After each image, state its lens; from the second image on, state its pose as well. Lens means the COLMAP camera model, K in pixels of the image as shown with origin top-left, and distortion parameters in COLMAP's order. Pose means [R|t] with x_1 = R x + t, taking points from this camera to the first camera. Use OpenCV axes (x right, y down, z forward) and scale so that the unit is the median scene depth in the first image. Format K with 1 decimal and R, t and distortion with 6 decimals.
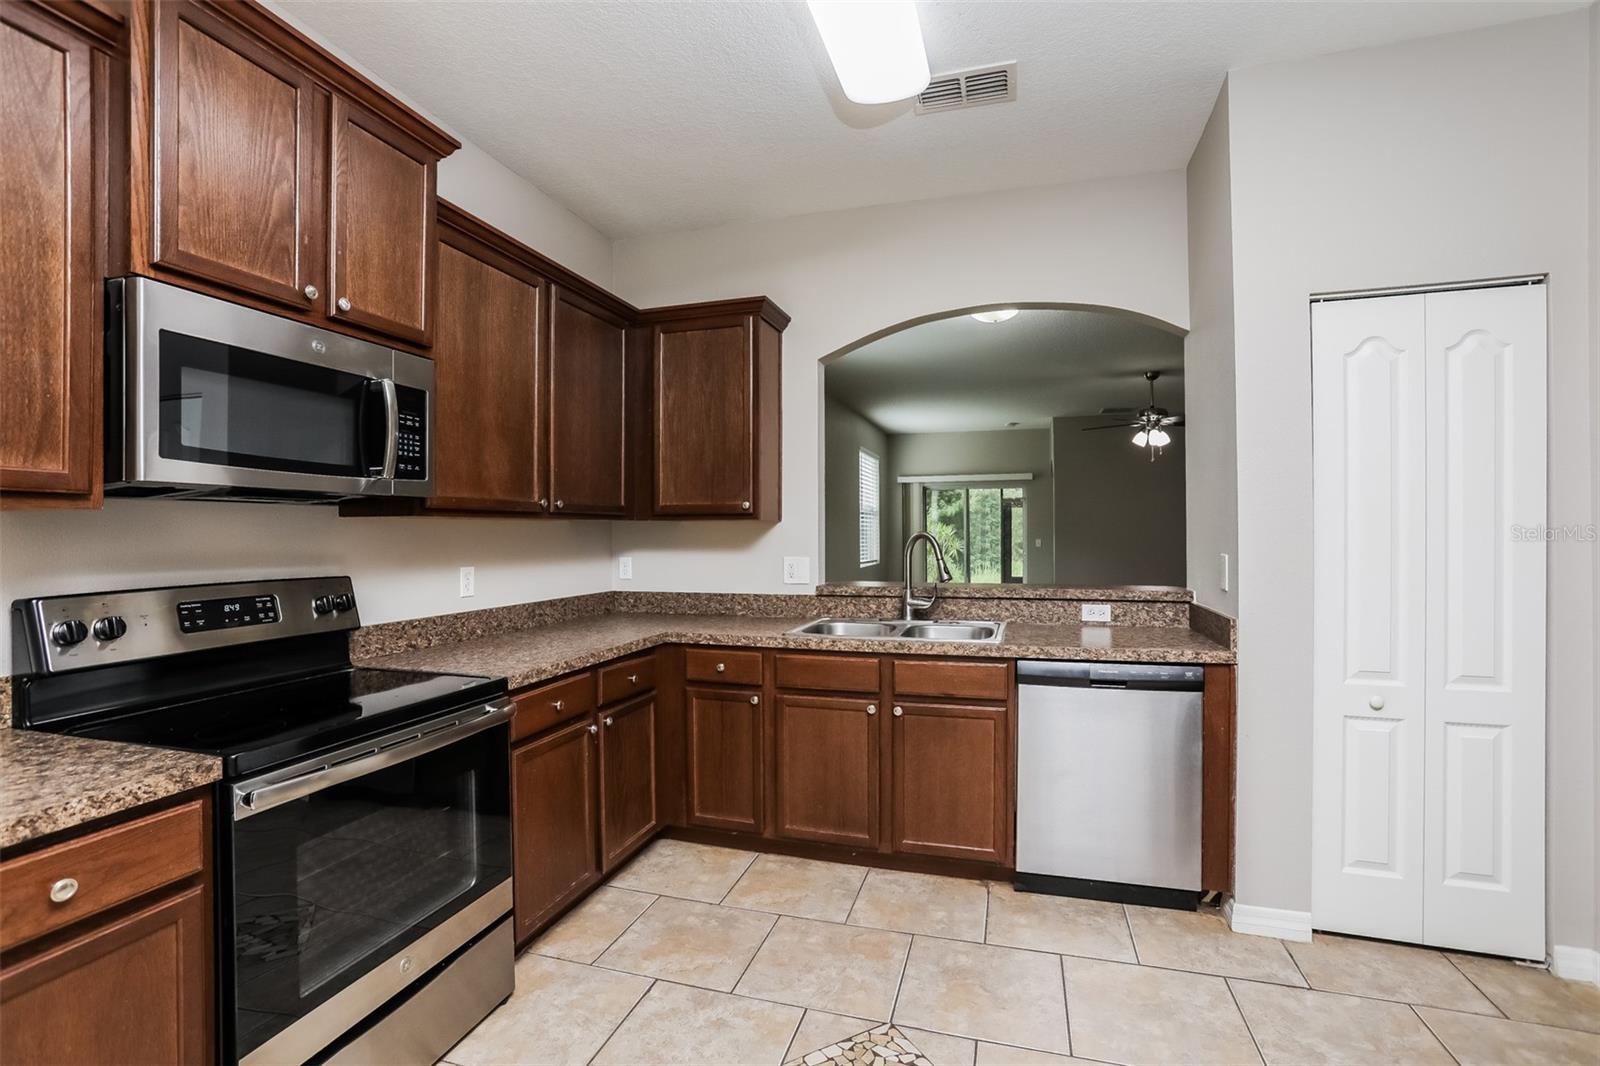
lens RADIAL K [[723.4, 0, 802.7], [0, 723.4, 525.7], [0, 0, 1]] dist [-0.069508, 0.029412]
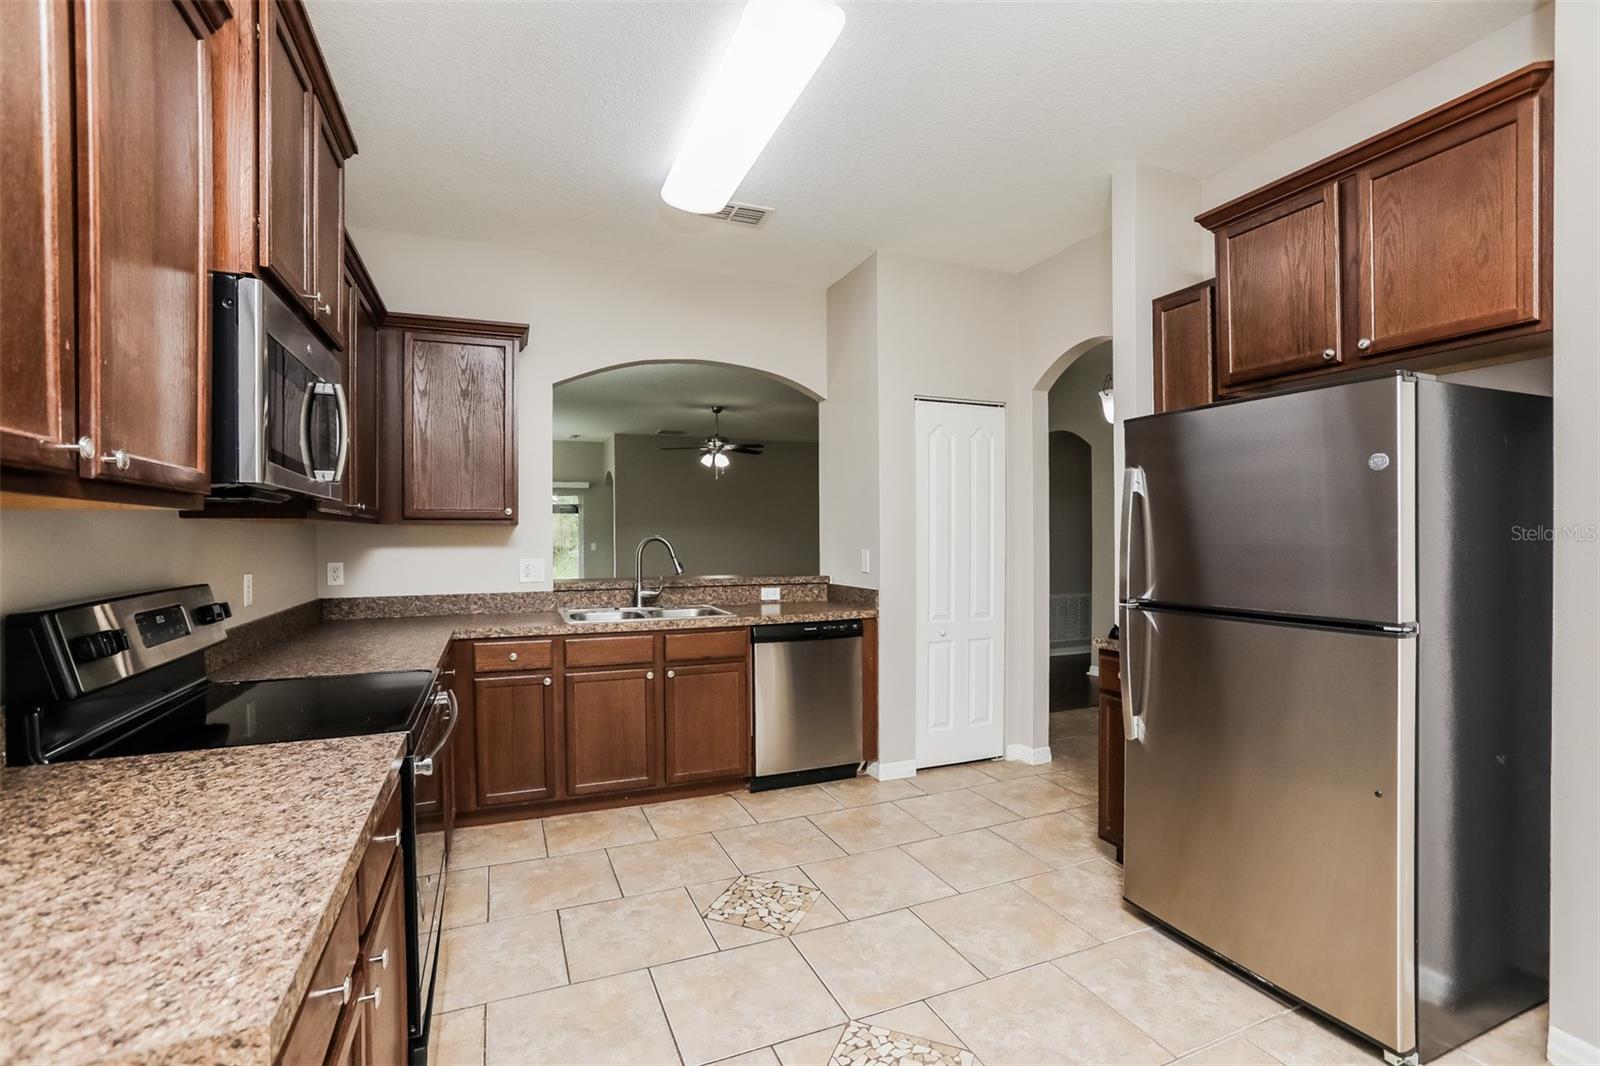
lens RADIAL K [[713.8, 0, 800.0], [0, 713.8, 533.0], [0, 0, 1]] dist [-0.065718, 0.027681]
pose [[0.773542, 0.003357, 0.633736, -0.474359], [-0.005691, 0.999982, 0.001649, 0.000681], [-0.633719, -0.004882, 0.773548, -0.127458]]
